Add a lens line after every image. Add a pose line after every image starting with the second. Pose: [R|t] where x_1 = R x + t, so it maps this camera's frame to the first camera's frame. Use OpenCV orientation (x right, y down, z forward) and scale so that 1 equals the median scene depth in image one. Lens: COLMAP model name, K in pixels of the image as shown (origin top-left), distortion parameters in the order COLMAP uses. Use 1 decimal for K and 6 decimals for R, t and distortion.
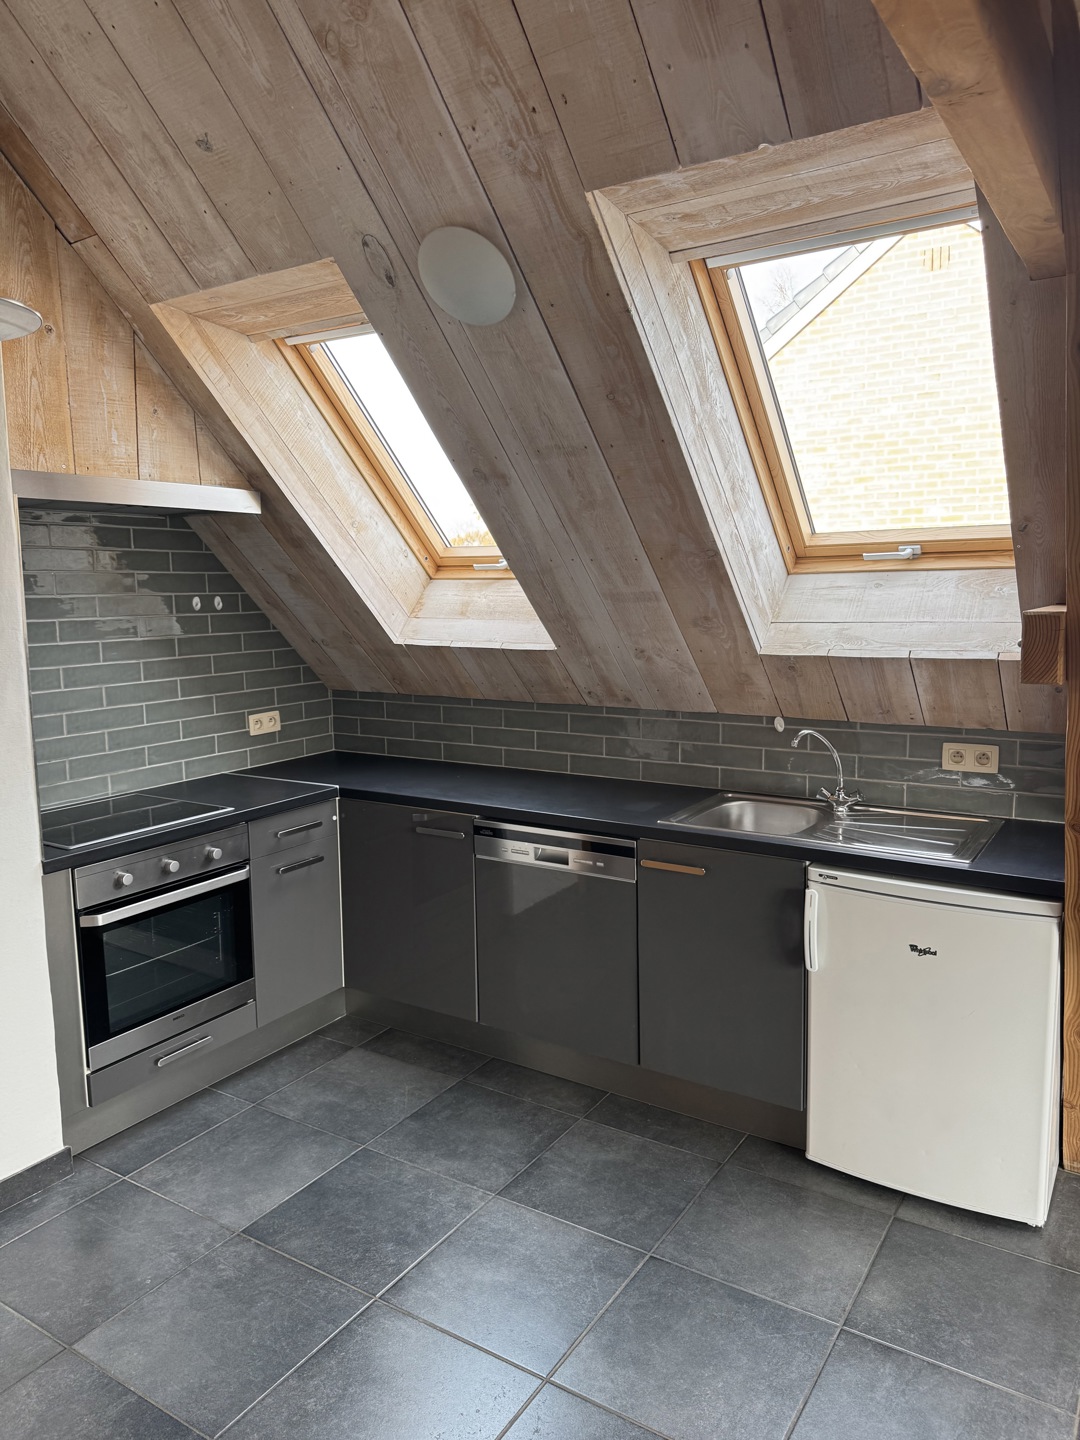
lens RADIAL K [[1016.3, 0, 544.1], [0, 1016.3, 718.7], [0, 0, 1]] dist [0.062753, -0.065089]
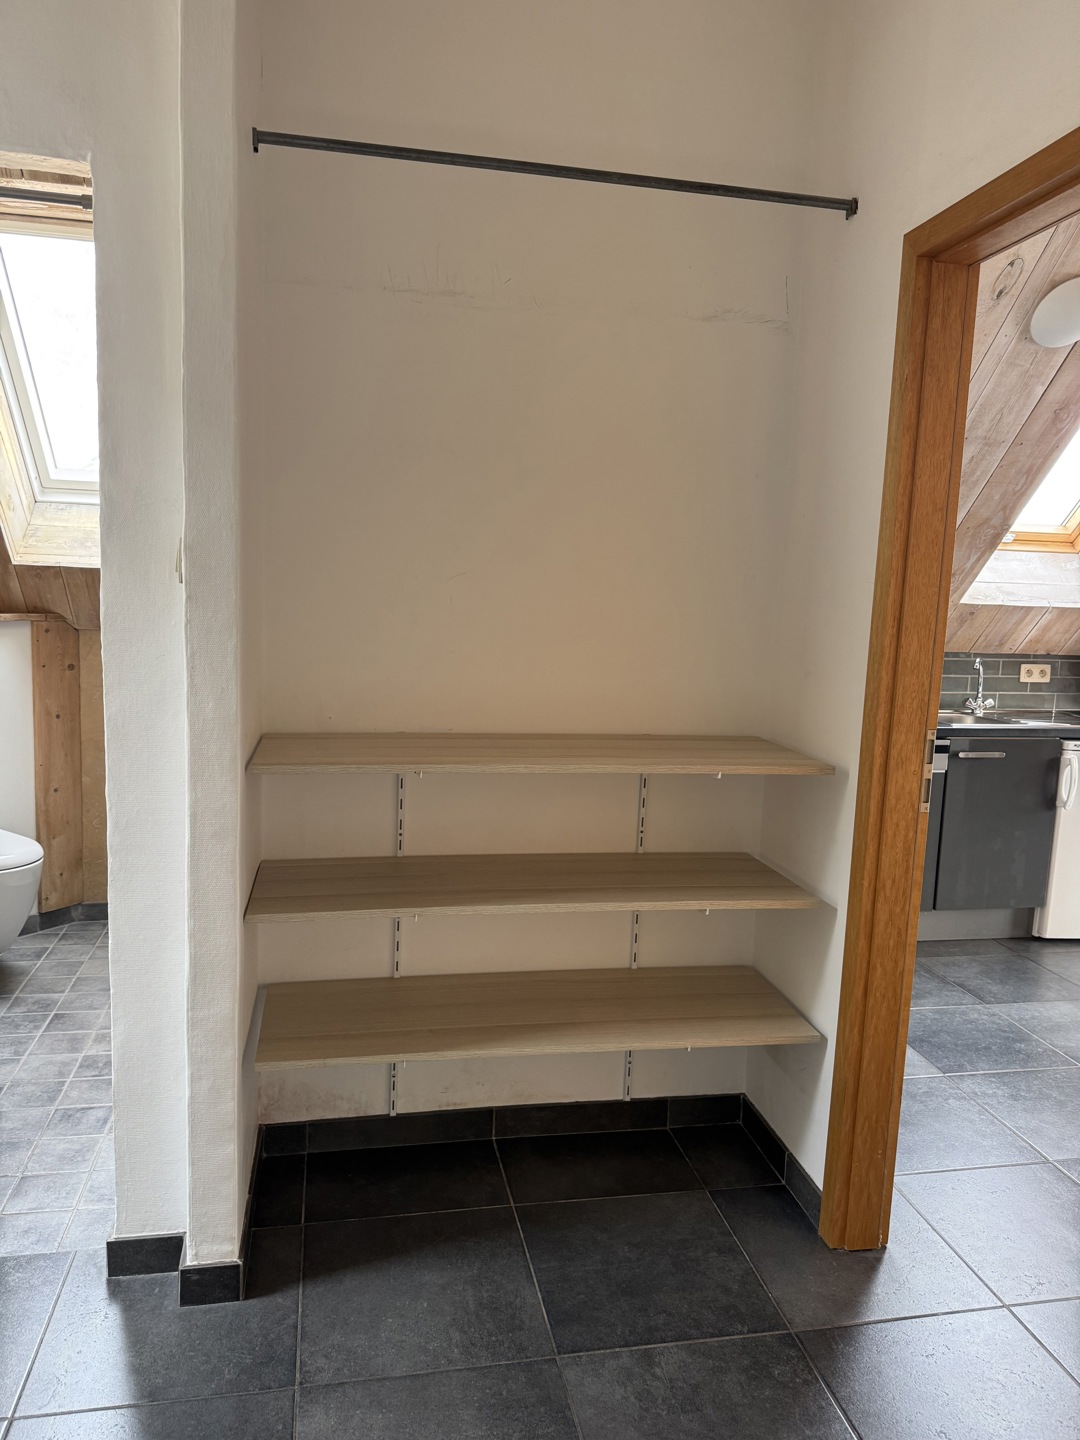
lens RADIAL K [[1010.0, 0, 520.0], [0, 1010.0, 721.3], [0, 0, 1]] dist [0.058121, -0.096533]
pose [[0.730386, -0.050342, 0.681176, -1.147660], [0.046465, 0.998632, 0.023982, 0.035509], [-0.681452, 0.014135, 0.731726, 0.378502]]
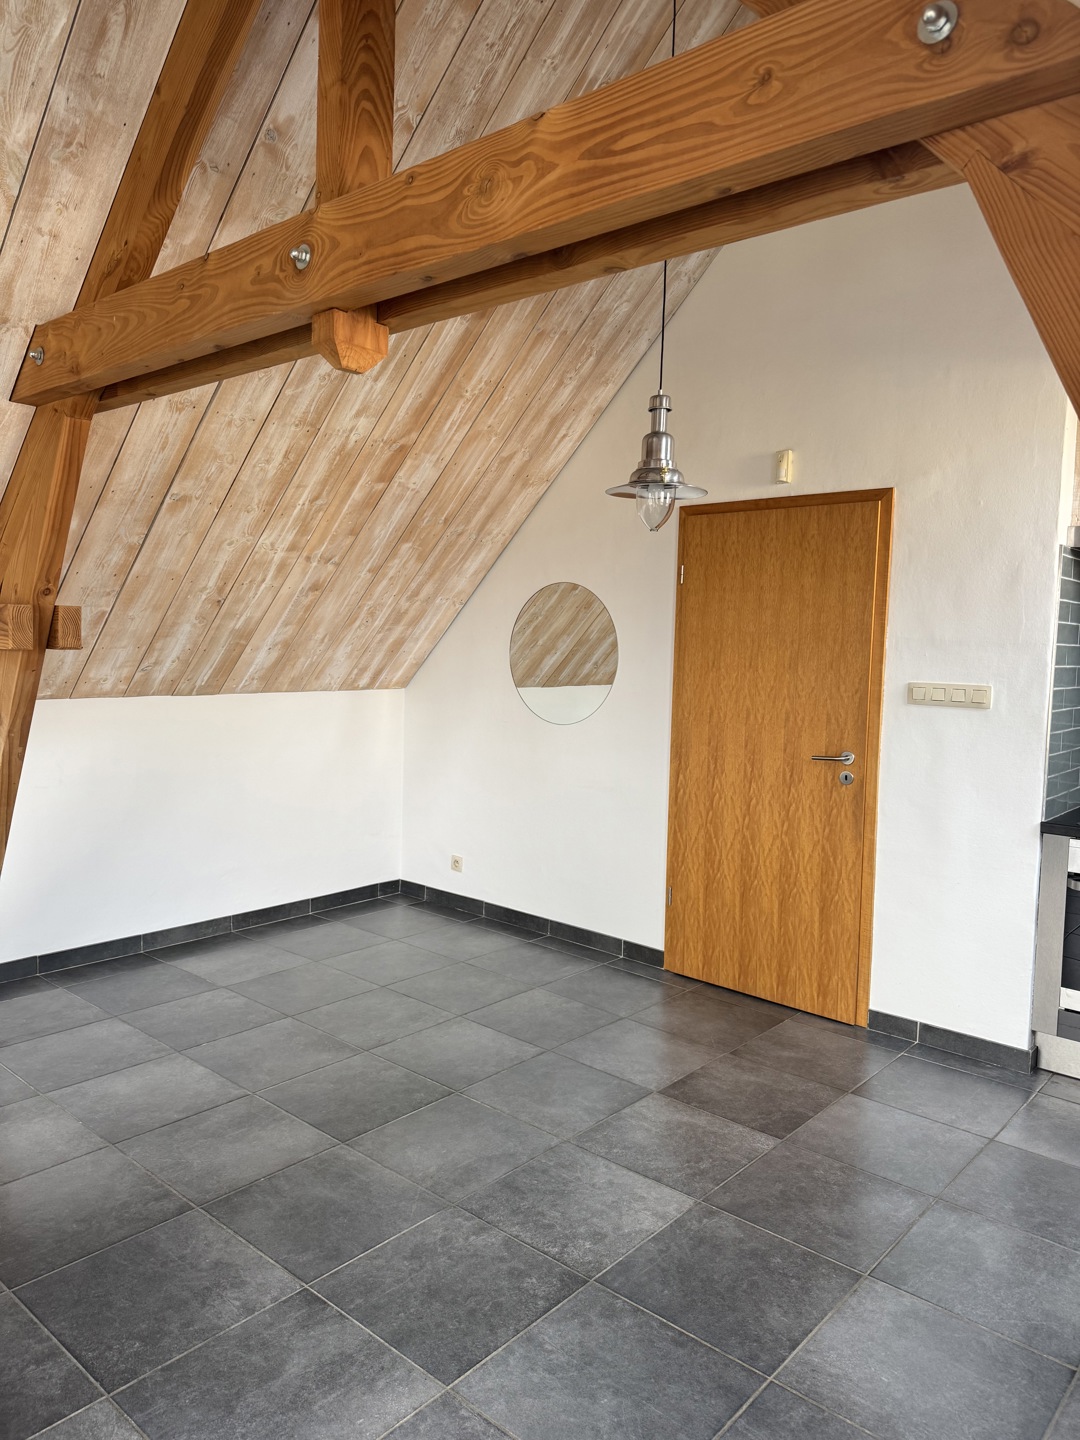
lens RADIAL K [[1016.3, 0, 544.1], [0, 1016.3, 718.7], [0, 0, 1]] dist [0.062753, -0.065089]
pose [[-0.159425, 0.086098, -0.983448, 0.751667], [-0.152145, 0.982145, 0.110648, -0.033741], [0.975416, 0.167267, -0.143479, 0.463641]]
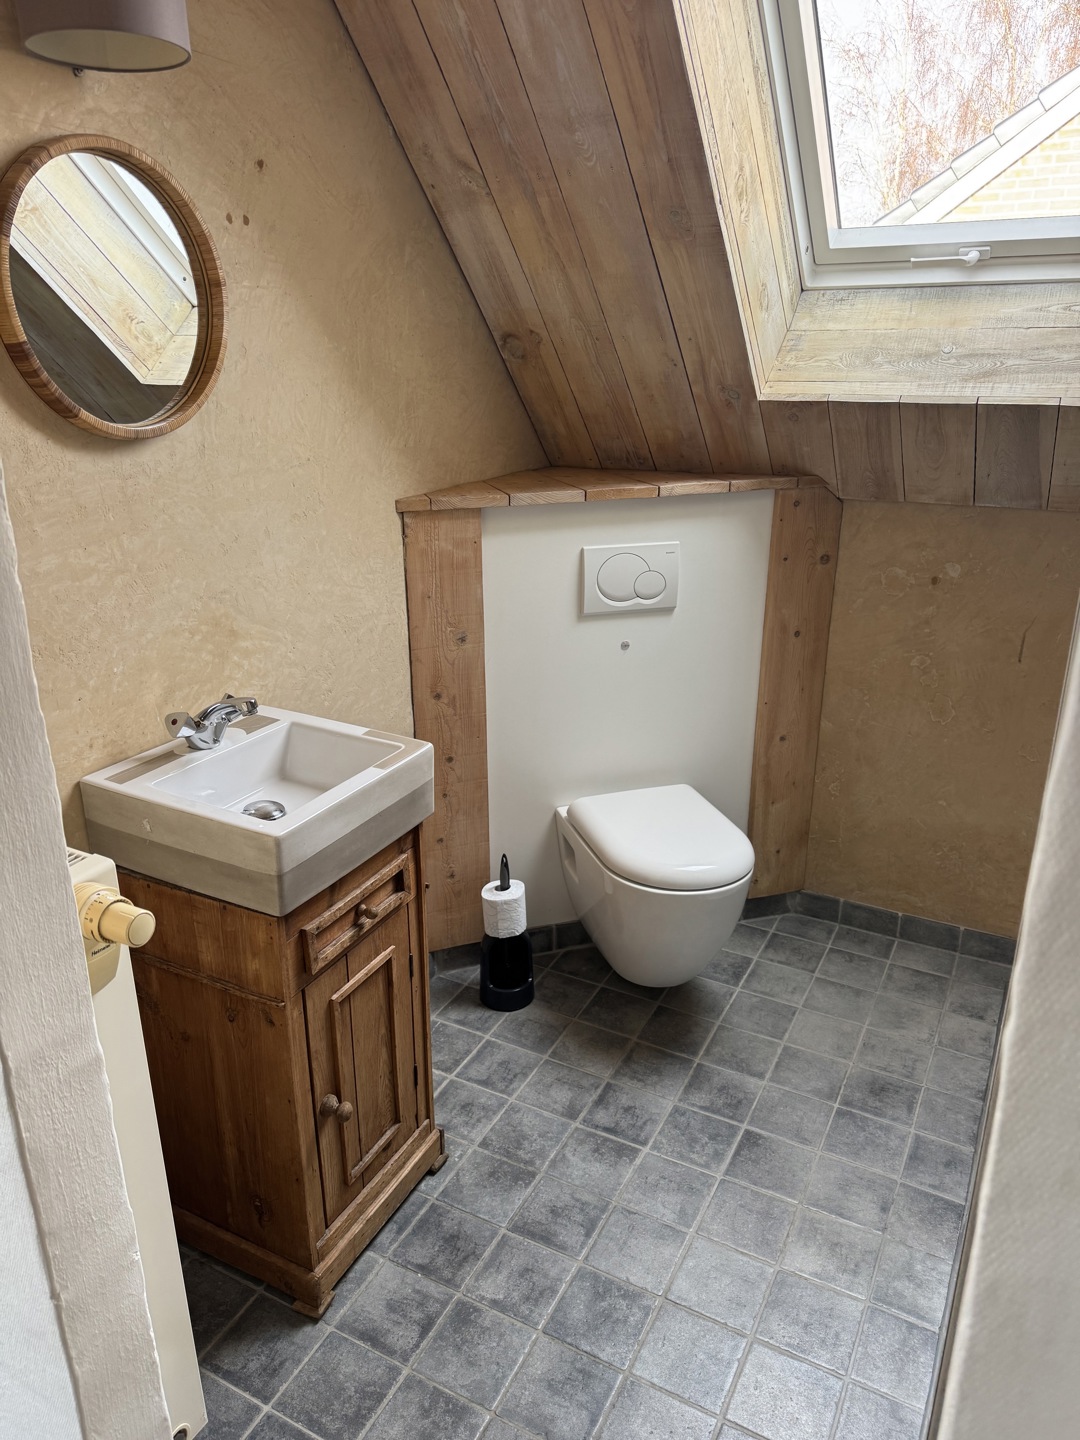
lens RADIAL K [[1010.0, 0, 520.0], [0, 1010.0, 721.3], [0, 0, 1]] dist [0.058121, -0.096533]
pose [[0.997947, -0.019447, 0.061016, -0.993074], [0.005863, 0.976521, 0.215341, -0.073291], [-0.063771, -0.214542, 0.974631, 0.857175]]
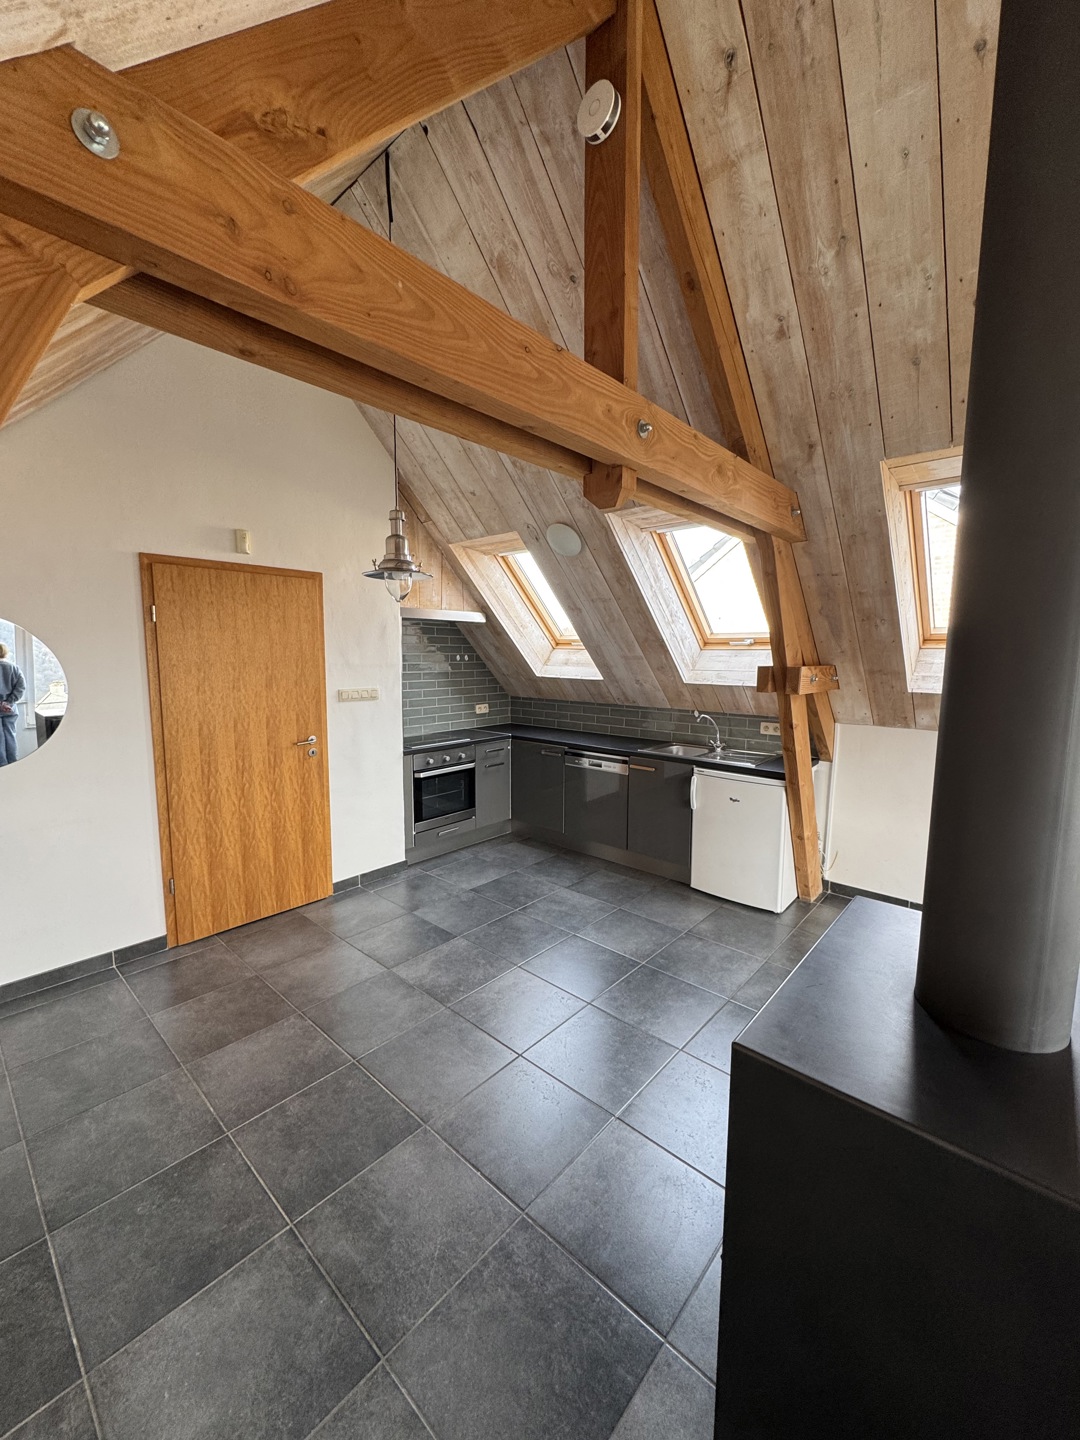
lens RADIAL K [[577.1, 0, 542.6], [0, 577.1, 721.0], [0, 0, 1]] dist [0.002050, 0.000019]
pose [[0.987226, 0.037438, -0.154864, 0.092171], [-0.039312, 0.999186, -0.009057, 0.050150], [0.154399, 0.015029, 0.987894, -0.381923]]
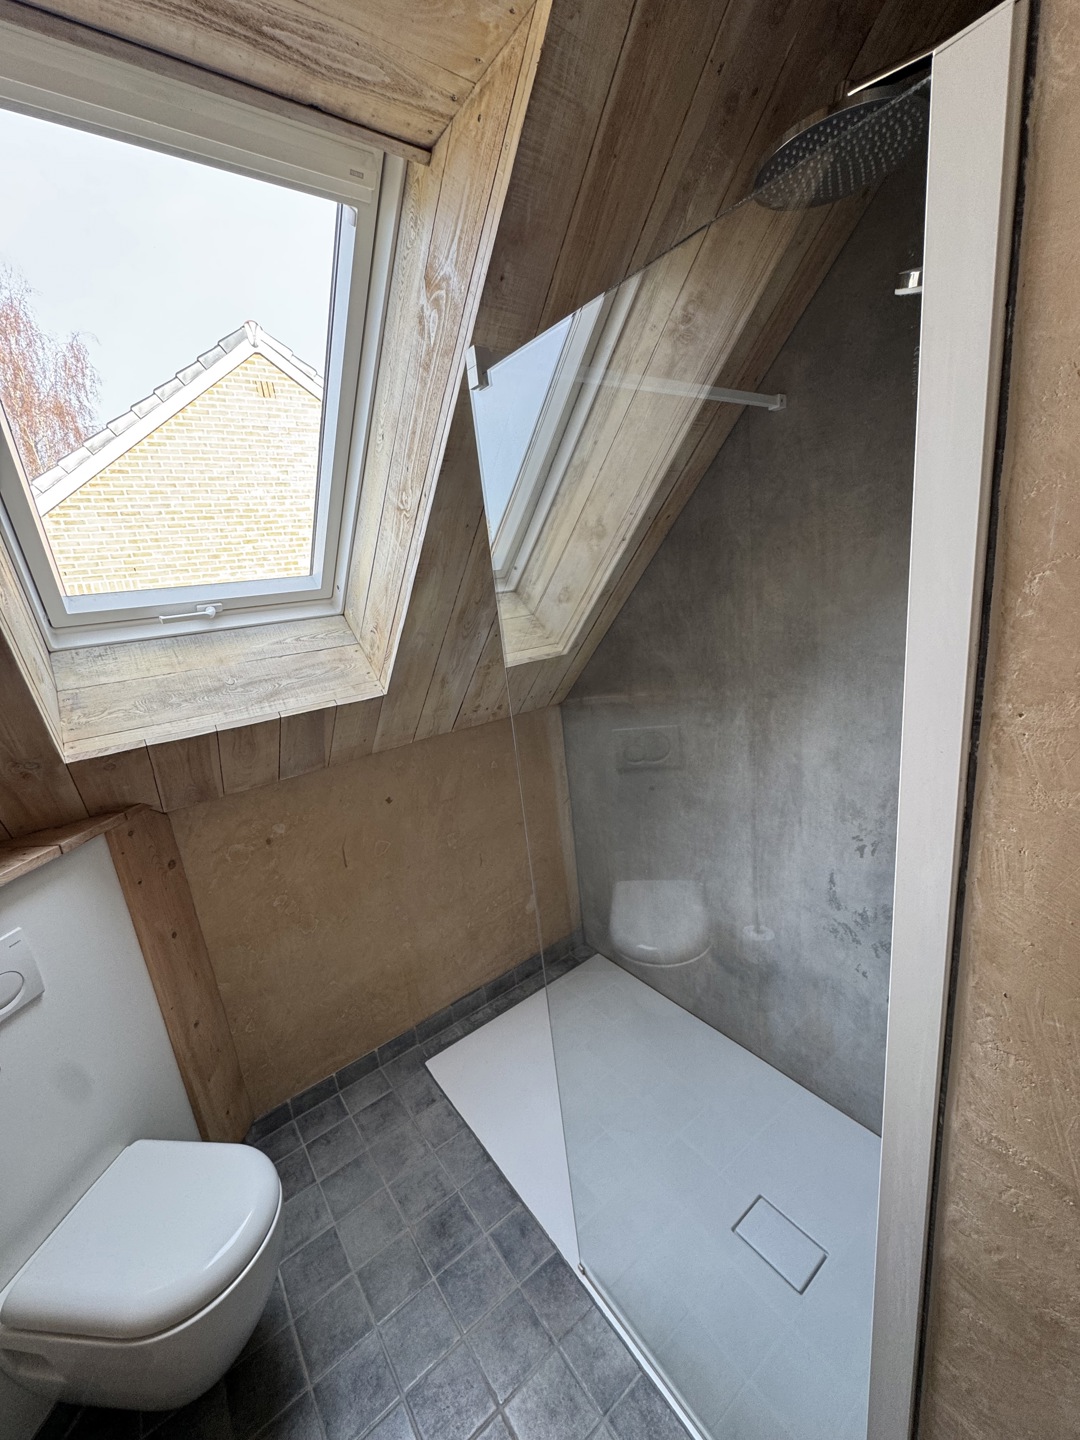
lens RADIAL K [[577.1, 0, 542.6], [0, 577.1, 721.0], [0, 0, 1]] dist [0.002050, 0.000019]
pose [[0.347839, -0.257069, 0.901623, -1.016790], [0.228010, 0.955997, 0.184608, -0.164948], [-0.909406, 0.141366, 0.391147, 1.127876]]
